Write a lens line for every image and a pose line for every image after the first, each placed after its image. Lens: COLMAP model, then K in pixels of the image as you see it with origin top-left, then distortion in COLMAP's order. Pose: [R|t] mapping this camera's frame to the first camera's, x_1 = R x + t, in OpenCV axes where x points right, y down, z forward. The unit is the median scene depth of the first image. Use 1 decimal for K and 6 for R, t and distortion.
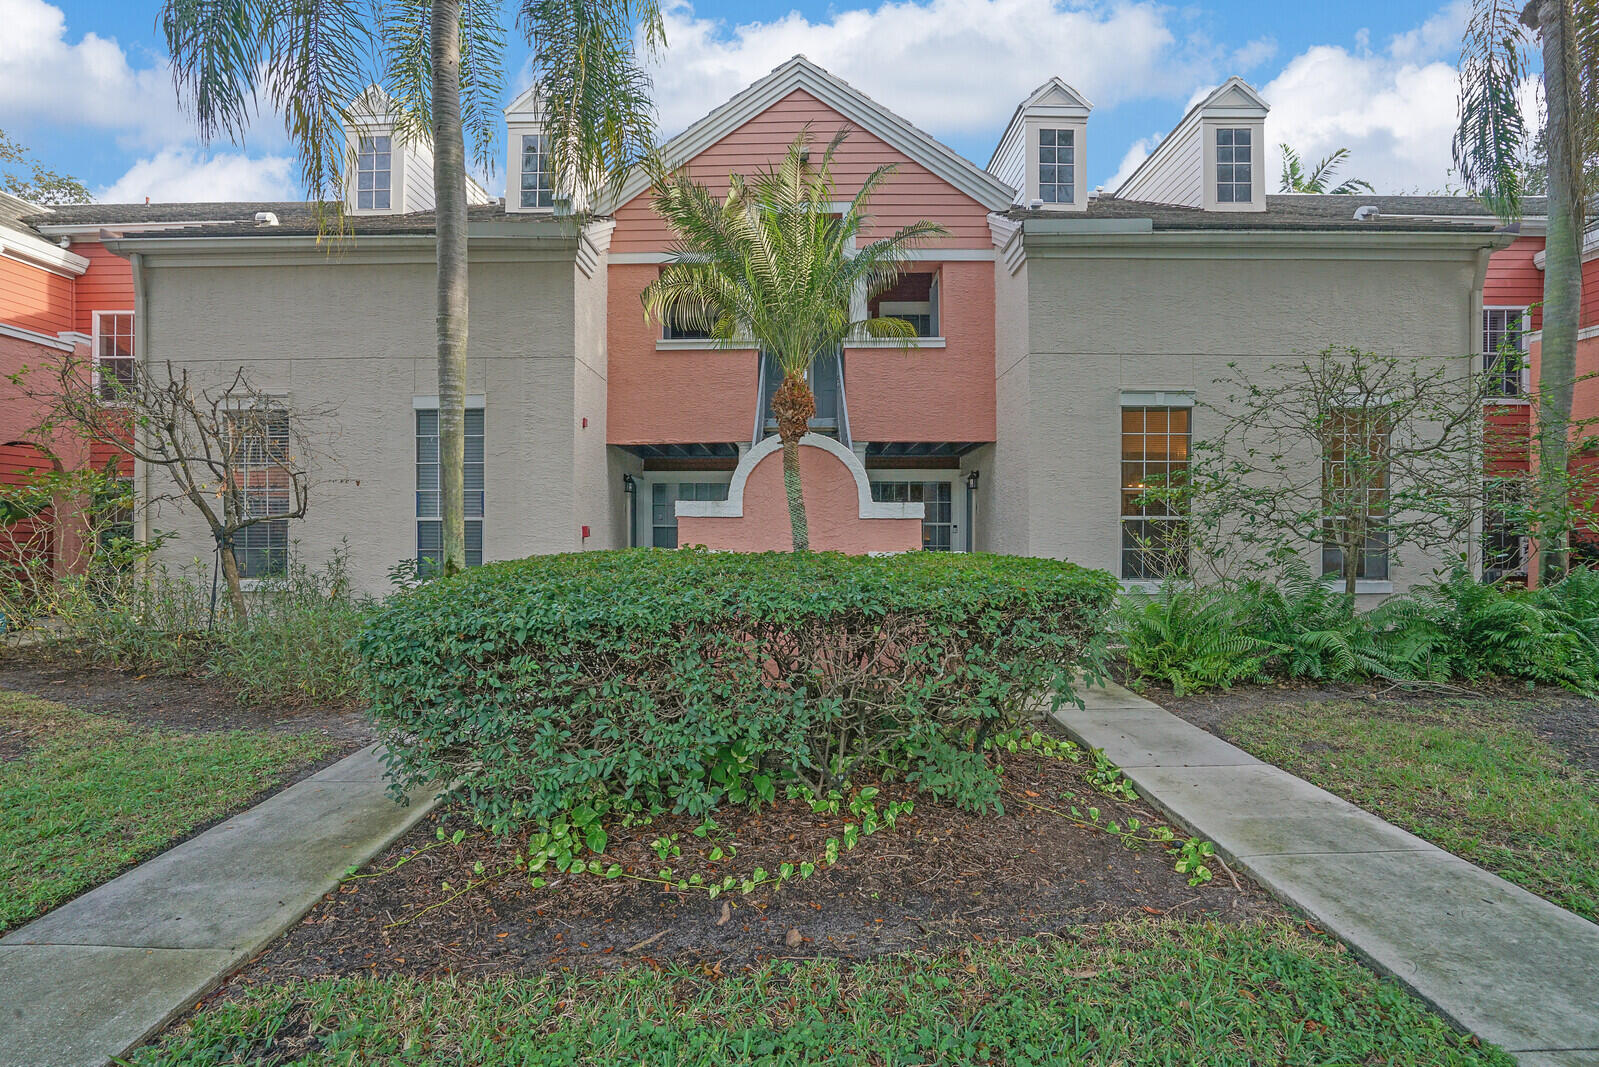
lens RADIAL K [[749.3, 0, 794.9], [0, 749.3, 526.9], [0, 0, 1]] dist [-0.025289, 0.000868]
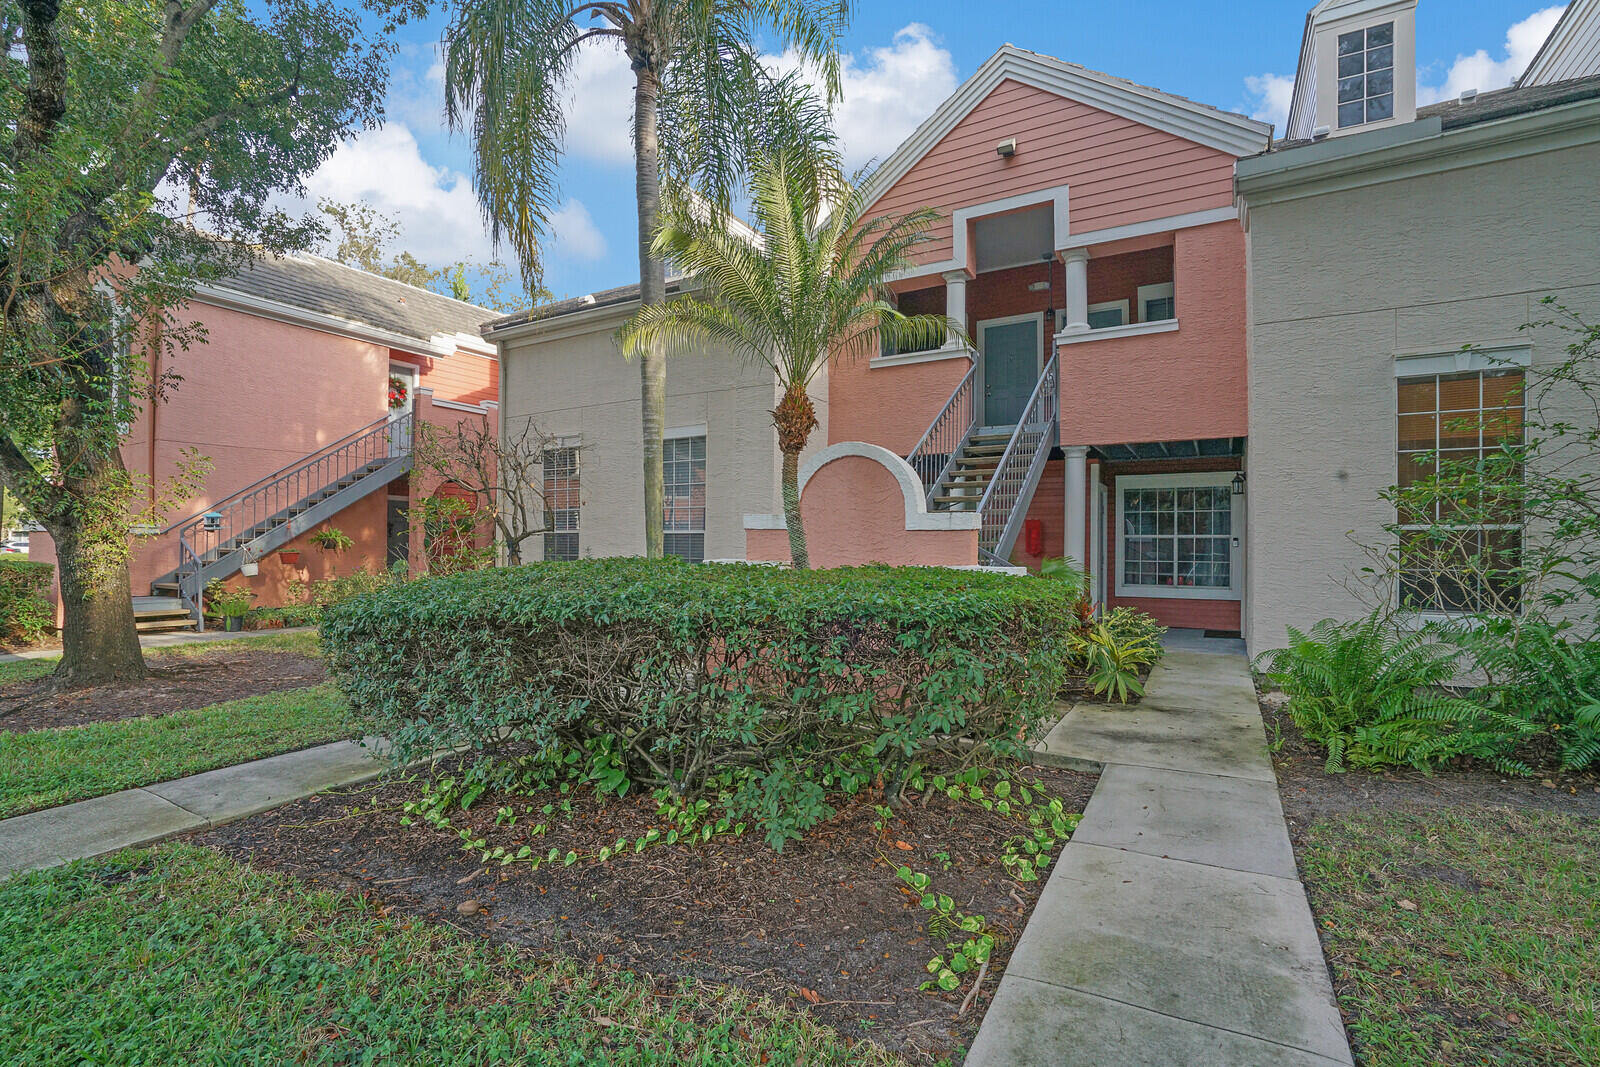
lens RADIAL K [[731.5, 0, 800.0], [0, 731.5, 533.5], [0, 0, 1]] dist [-0.047353, 0.019907]
pose [[0.872091, -0.001263, -0.489342, 0.266161], [-0.003068, 0.999963, -0.008049, 0.000806], [0.489334, 0.008521, 0.872055, 0.085936]]
